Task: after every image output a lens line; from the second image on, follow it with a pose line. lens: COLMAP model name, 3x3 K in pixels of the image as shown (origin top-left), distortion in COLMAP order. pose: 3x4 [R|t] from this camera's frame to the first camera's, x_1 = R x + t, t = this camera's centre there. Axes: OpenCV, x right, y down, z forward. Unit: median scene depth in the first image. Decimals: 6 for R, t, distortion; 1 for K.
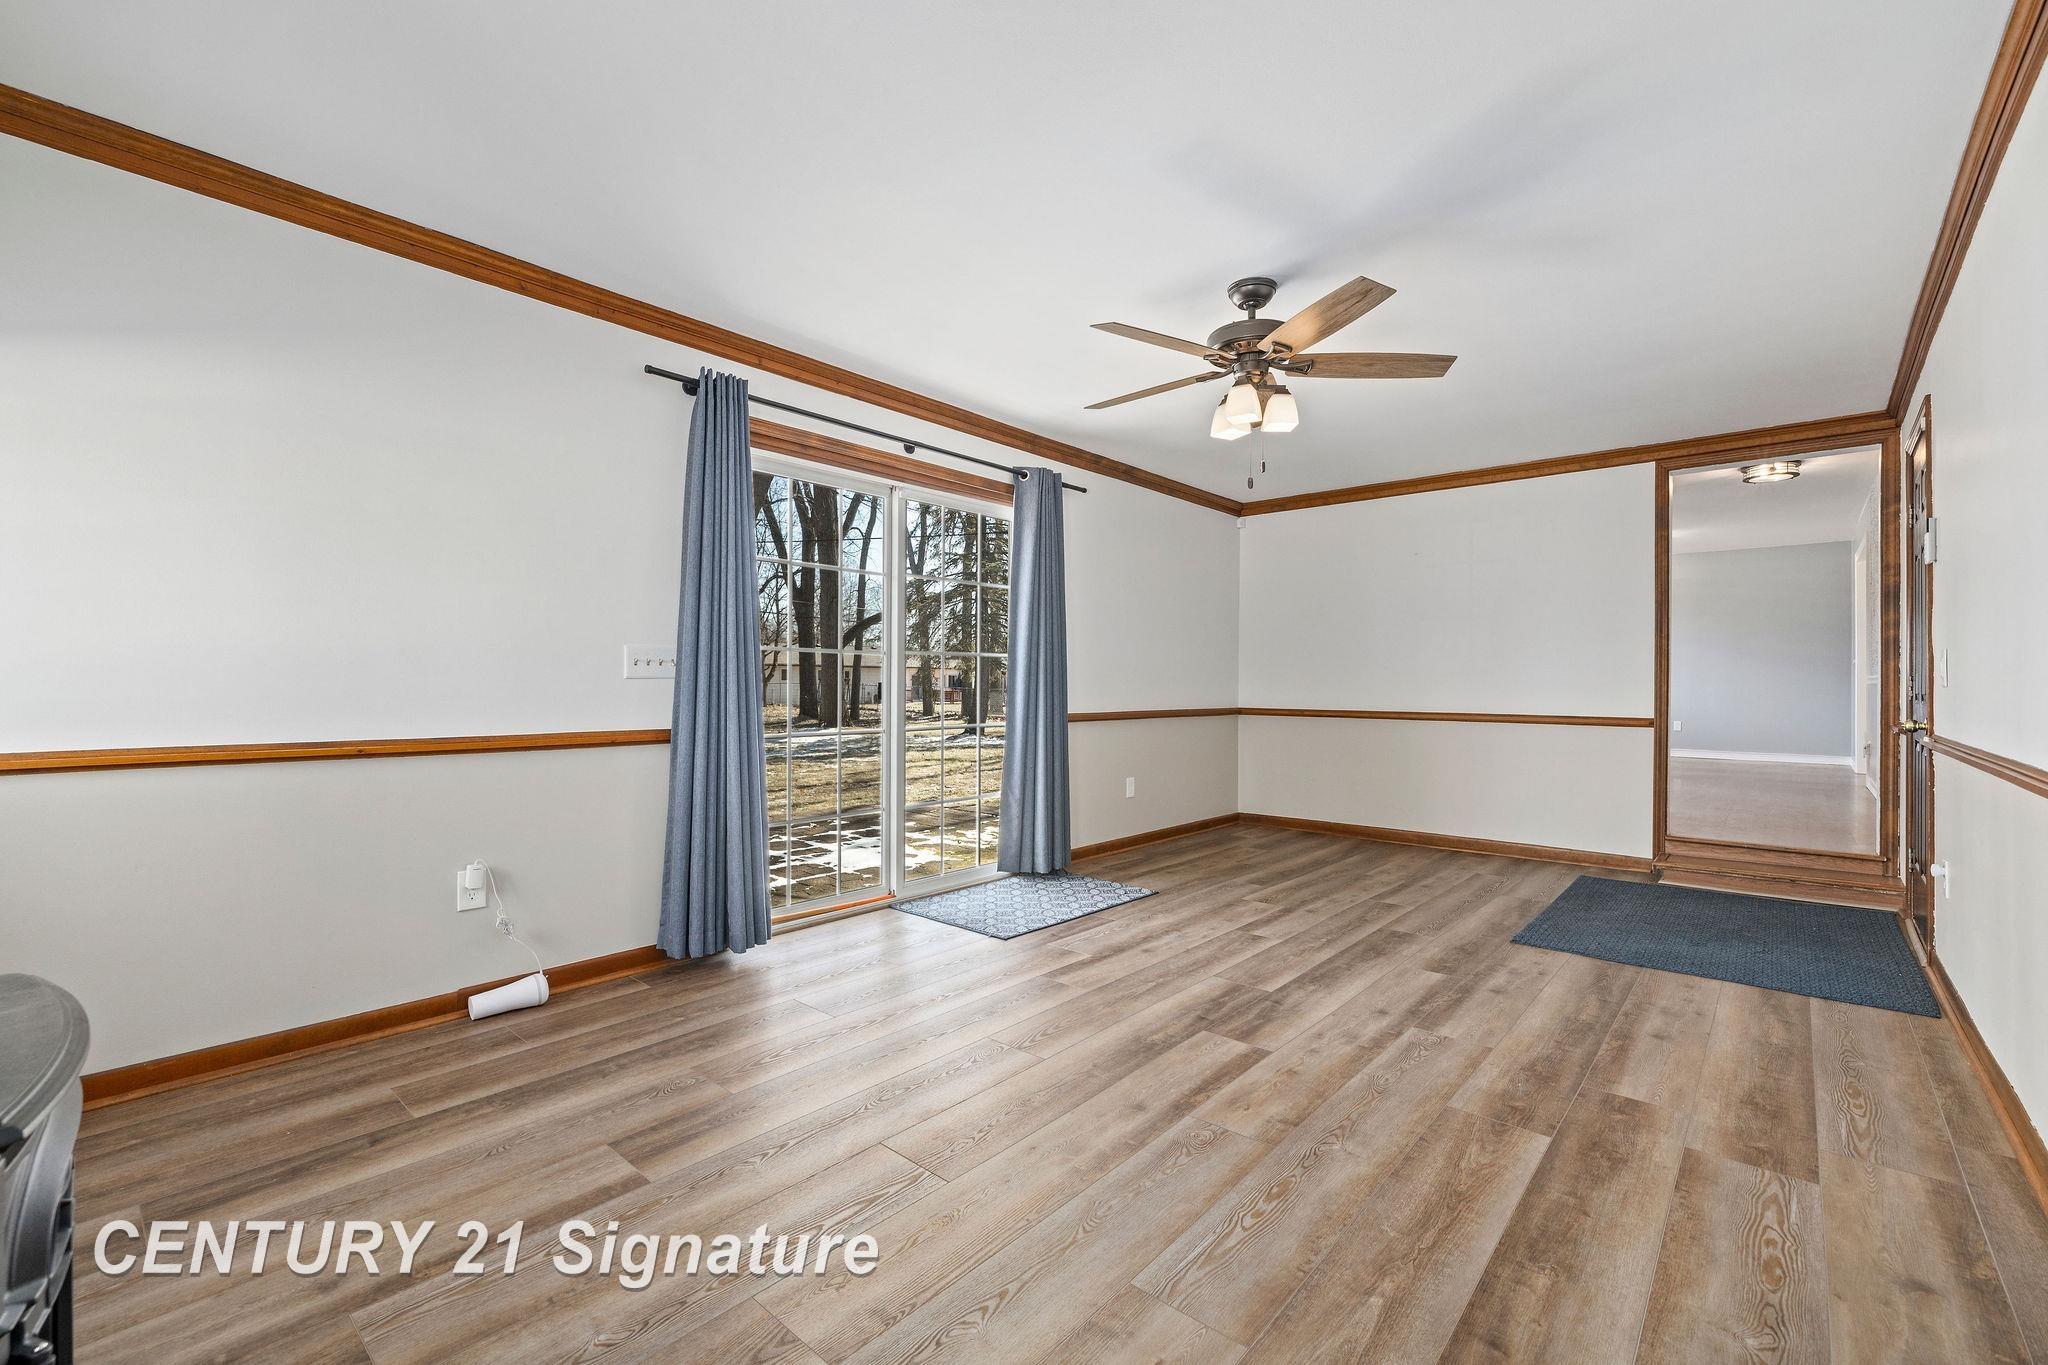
lens RADIAL K [[863.1, 0, 1024.0], [0, 863.1, 682.5], [0, 0, 1]] dist [0.000430, 0.000079]
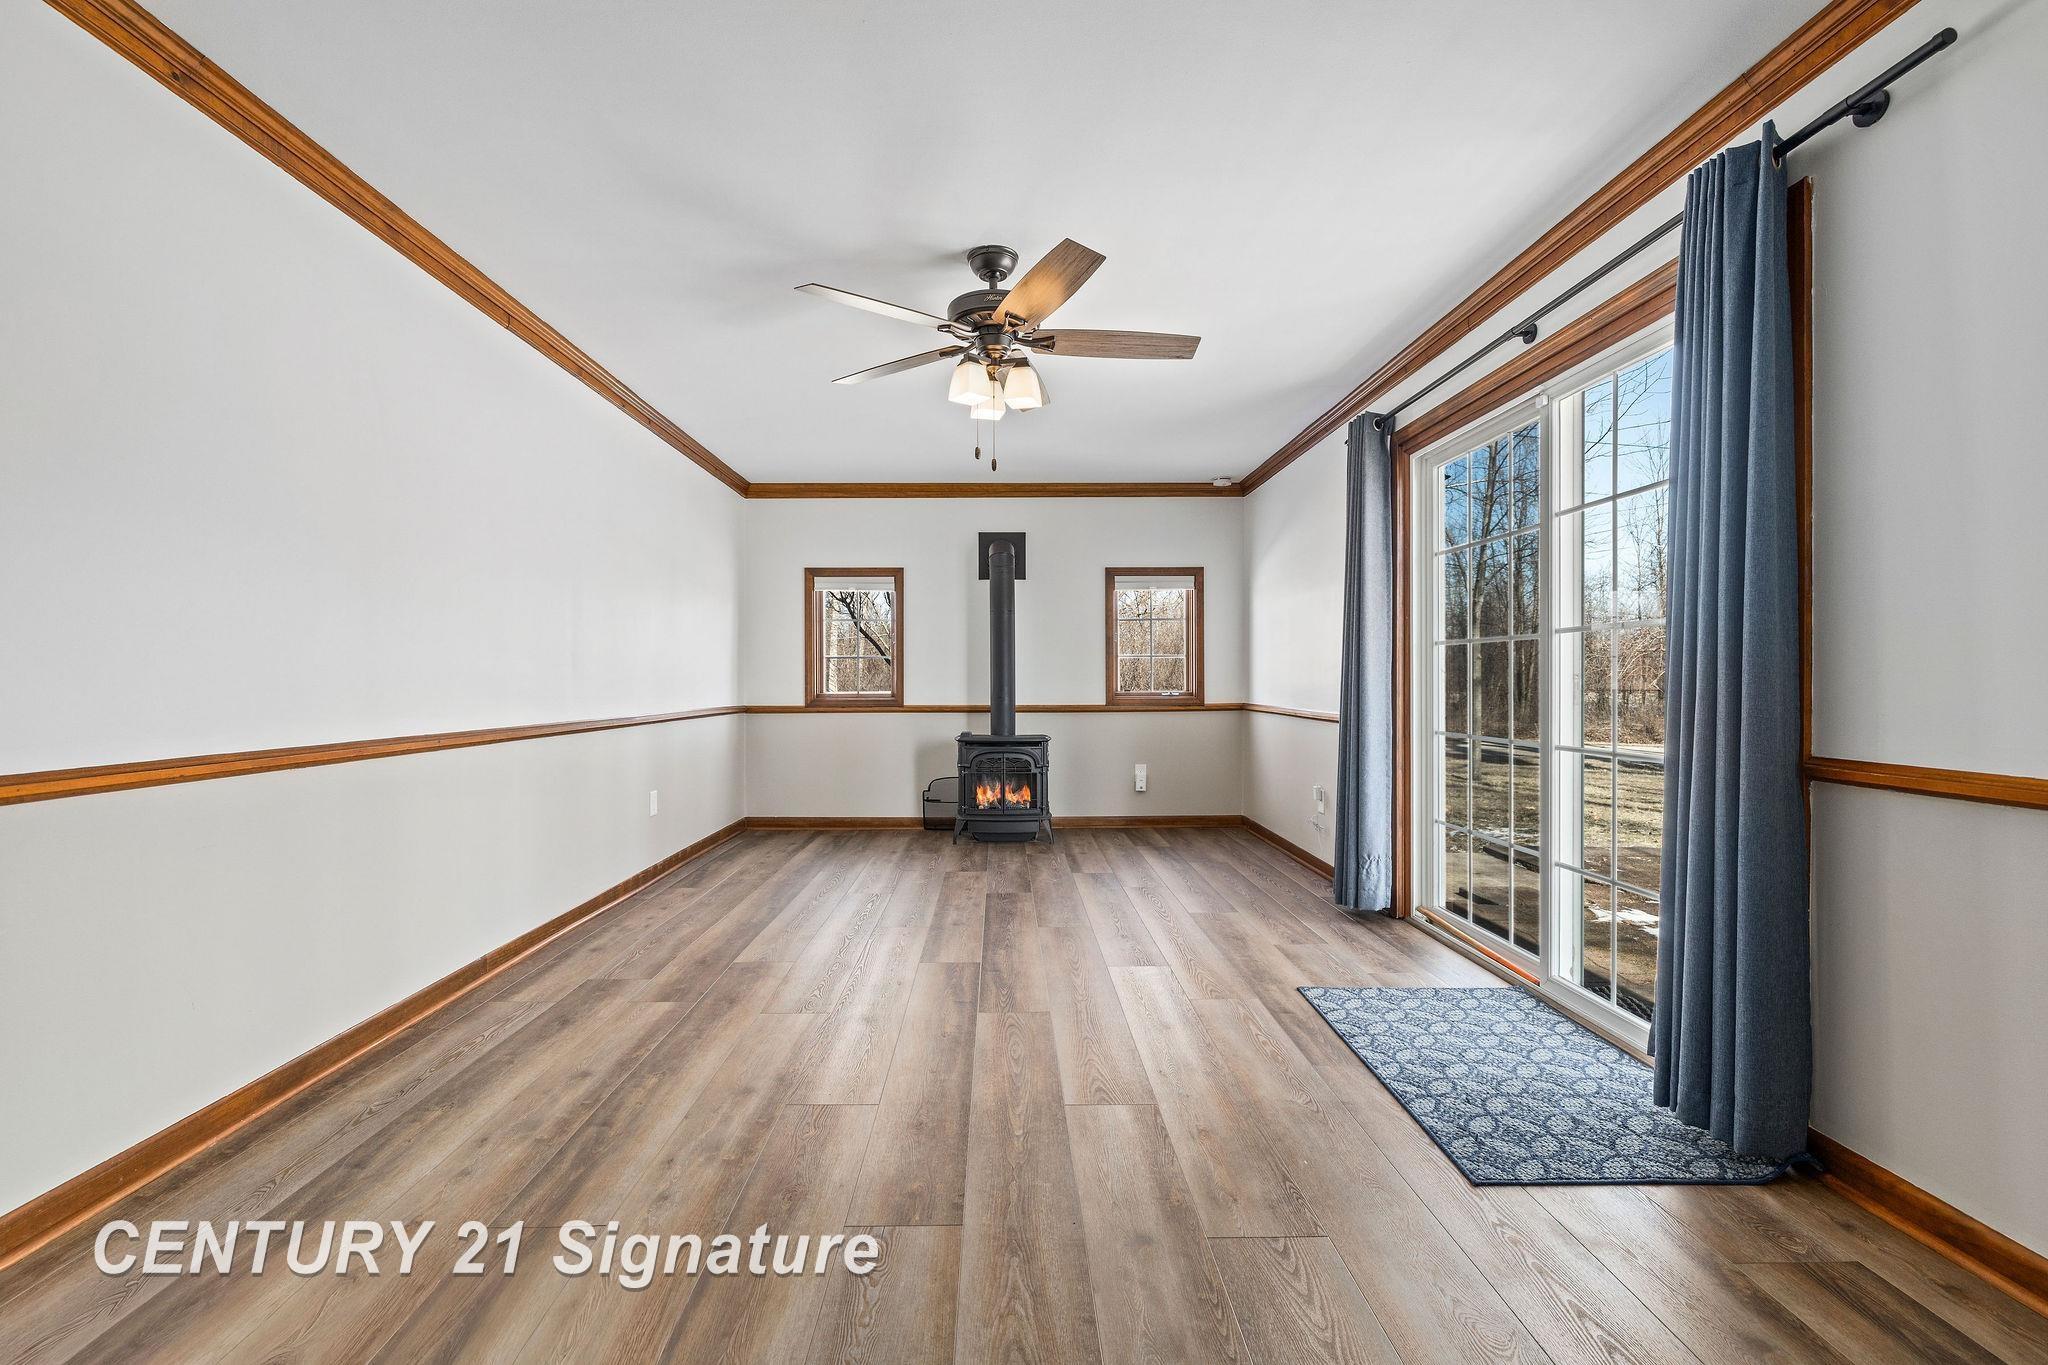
lens RADIAL K [[874.4, 0, 1000.9], [0, 874.4, 682.7], [0, 0, 1]] dist [0.000320, 0.000064]
pose [[-0.750232, -0.000957, -0.661174, 0.862465], [-0.001635, 0.999999, 0.000409, 0.006793], [0.661173, 0.001388, -0.750233, 1.671961]]
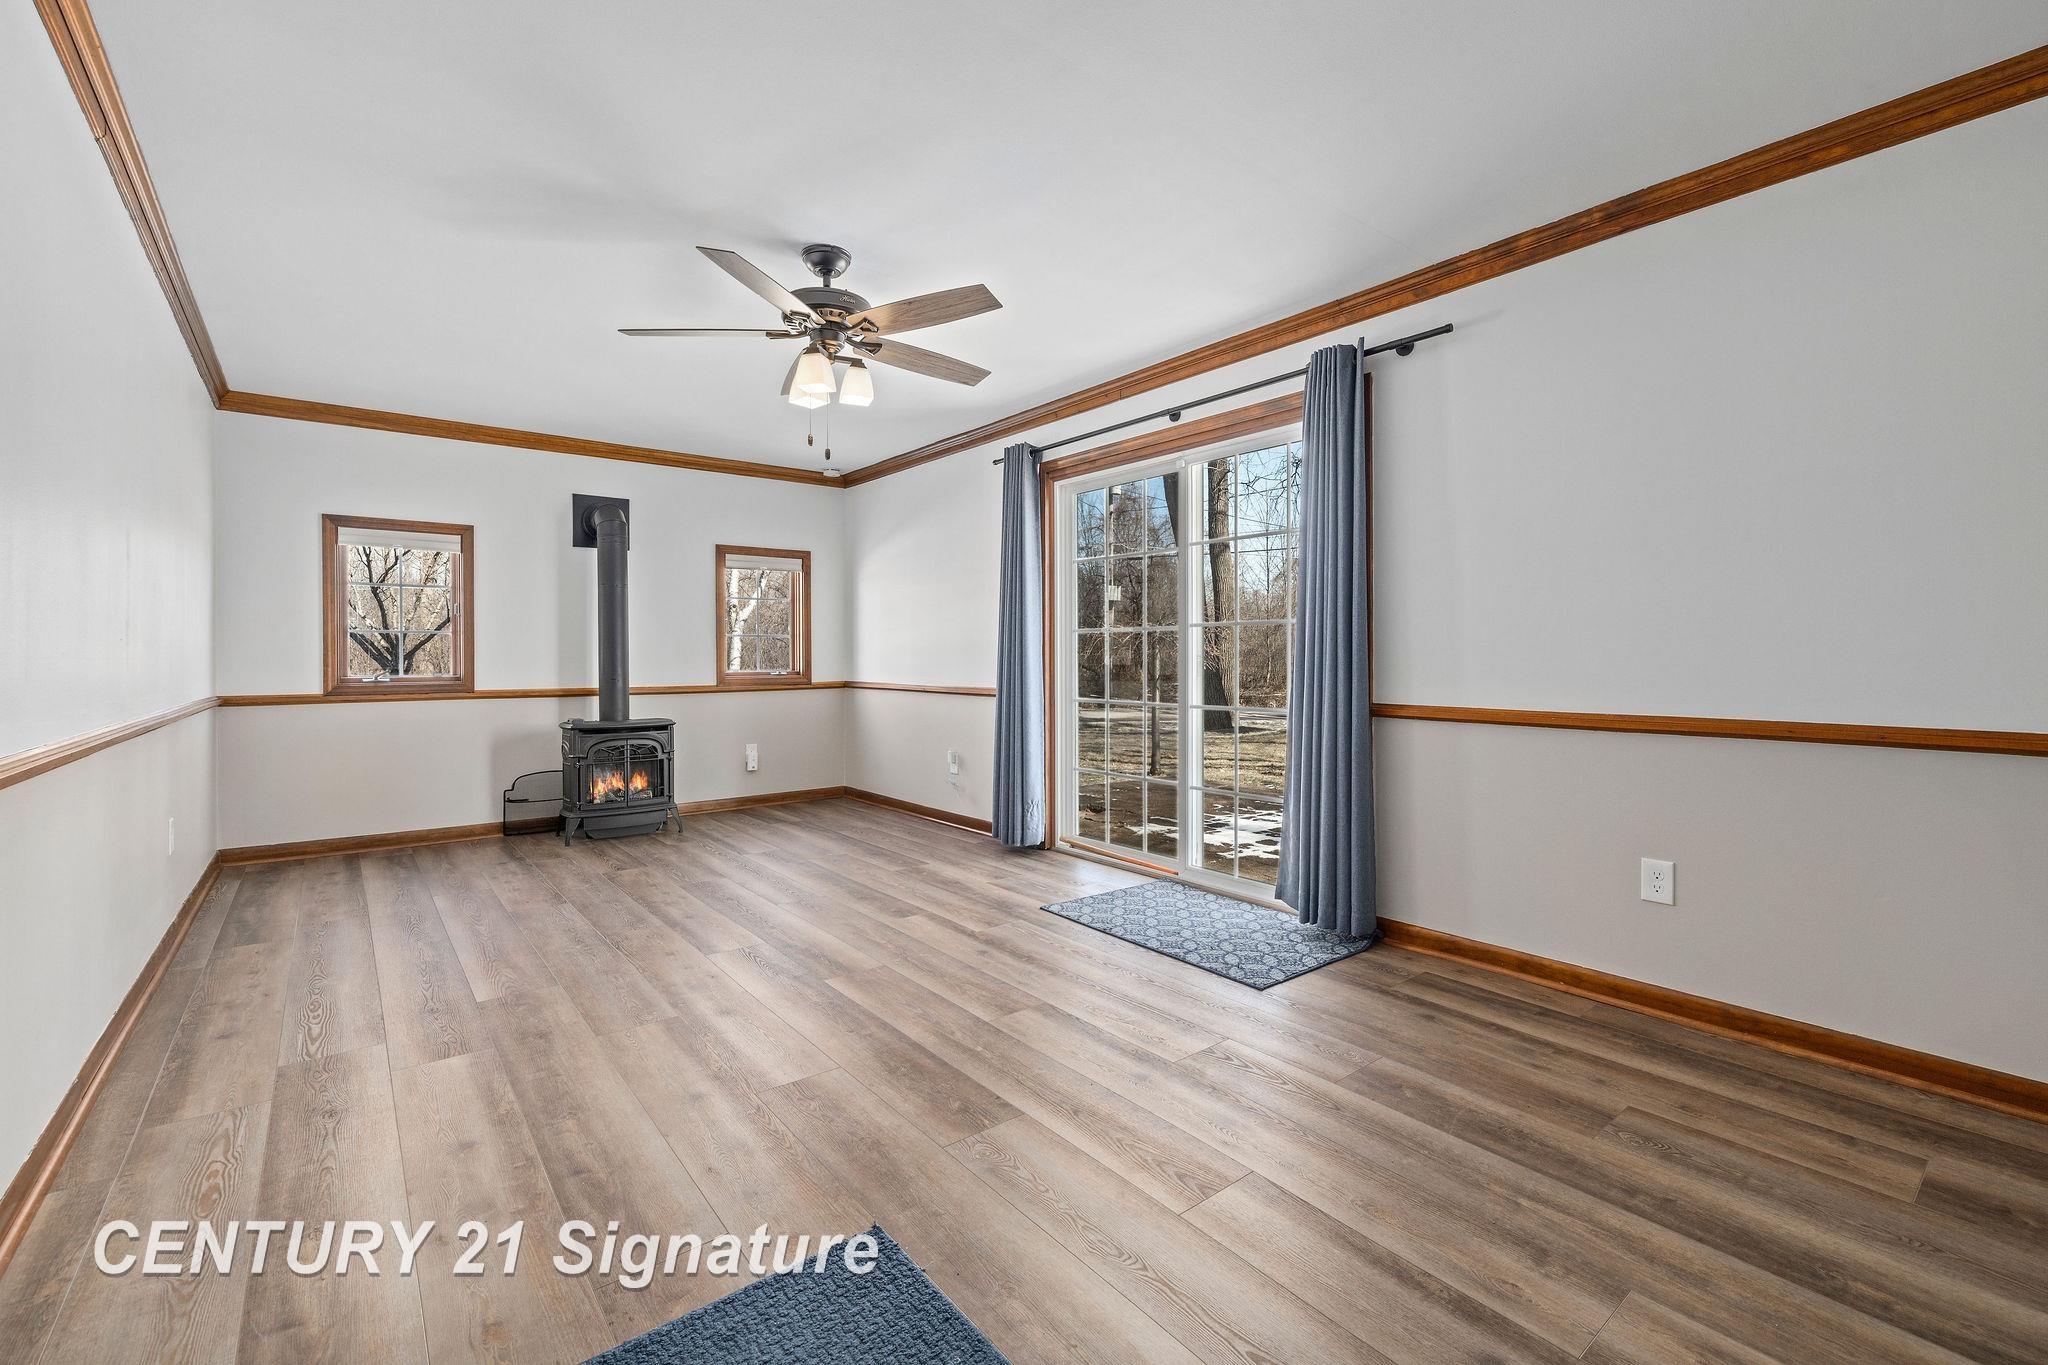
lens RADIAL K [[886.6, 0, 1025.5], [0, 886.6, 657.1], [0, 0, 1]] dist [-0.001724, -0.000158]
pose [[-0.180828, -0.004572, -0.983504, 1.180712], [0.001841, 0.999986, -0.004987, 0.006248], [0.983513, -0.002713, -0.180817, 1.363587]]
